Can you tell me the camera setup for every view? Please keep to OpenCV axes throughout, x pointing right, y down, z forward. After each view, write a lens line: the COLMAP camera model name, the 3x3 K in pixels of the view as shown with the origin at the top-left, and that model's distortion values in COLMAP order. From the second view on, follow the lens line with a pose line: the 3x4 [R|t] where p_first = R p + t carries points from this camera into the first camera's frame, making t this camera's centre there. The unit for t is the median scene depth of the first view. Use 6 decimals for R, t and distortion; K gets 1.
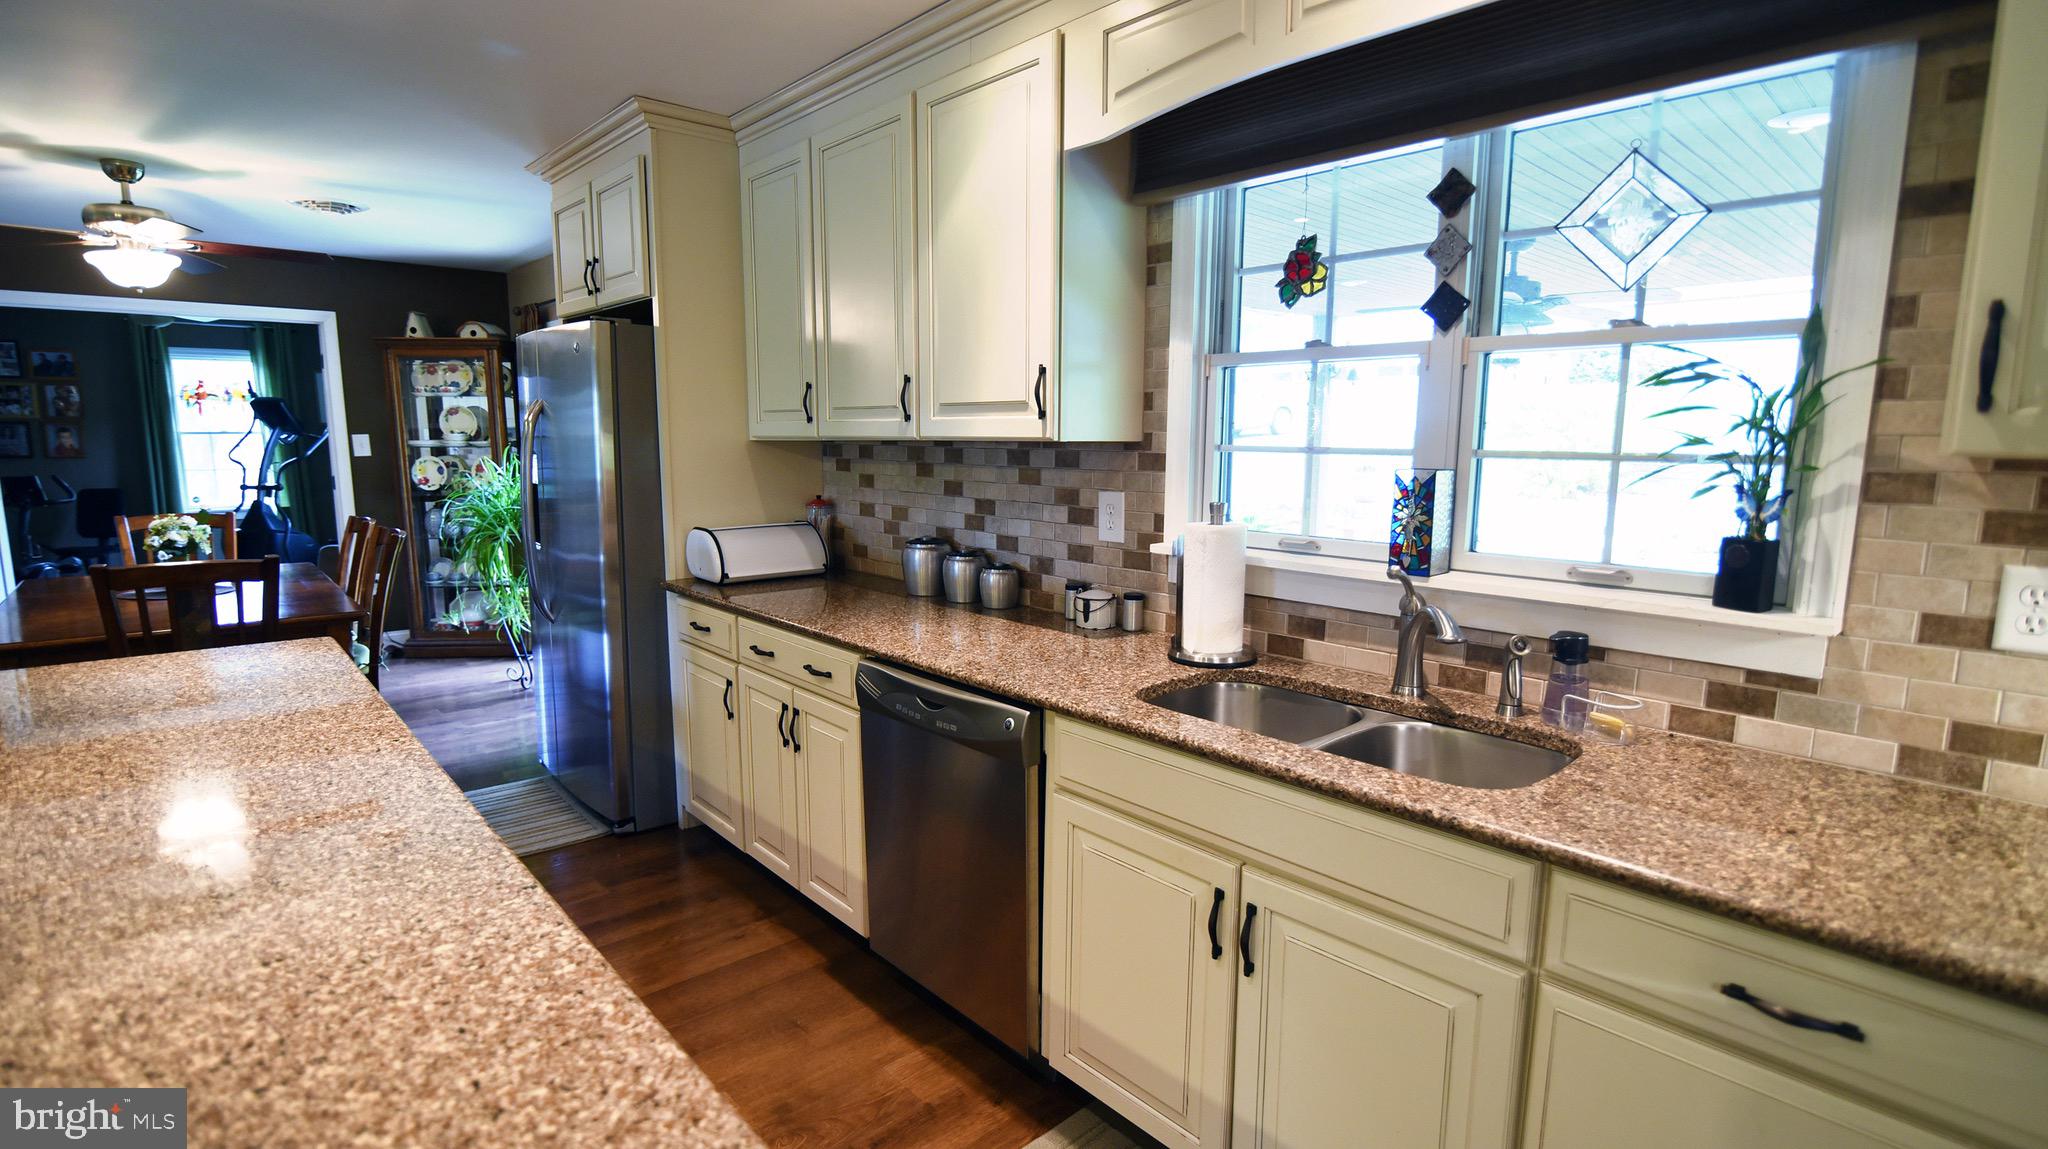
lens RADIAL K [[999.3, 0, 1102.0], [0, 999.3, 579.7], [0, 0, 1]] dist [-0.013646, -0.000382]
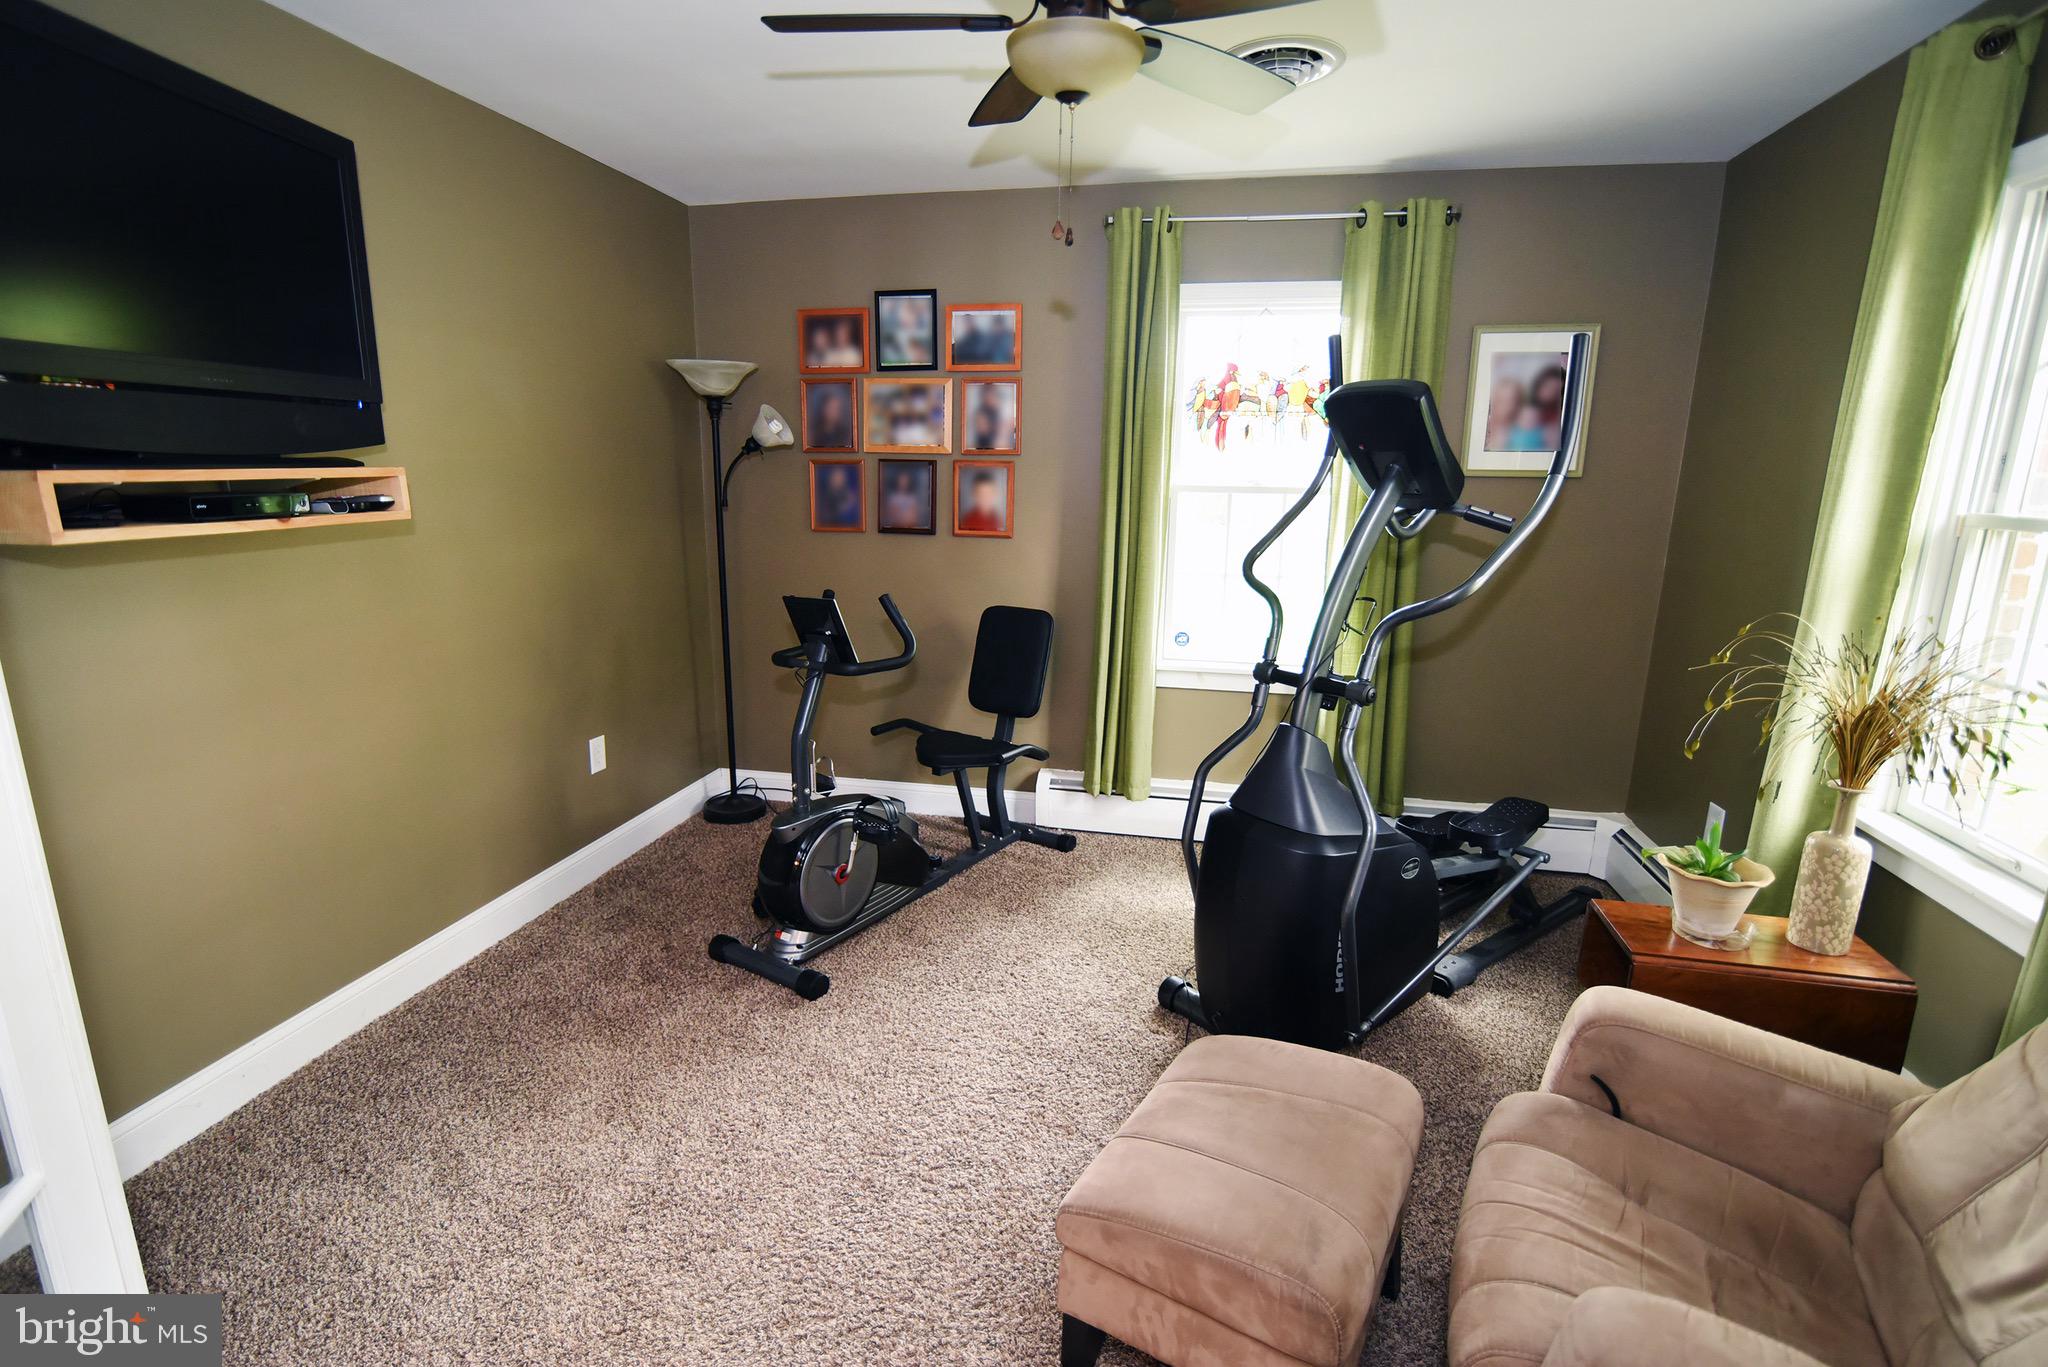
lens RADIAL K [[971.9, 0, 1014.5], [0, 971.9, 694.0], [0, 0, 1]] dist [-0.020620, 0.001659]
pose [[0.560054, 0.187822, -0.806885, -0.666481], [-0.131406, 0.981771, 0.137323, -0.118843], [0.817968, 0.029121, 0.574526, 0.761374]]
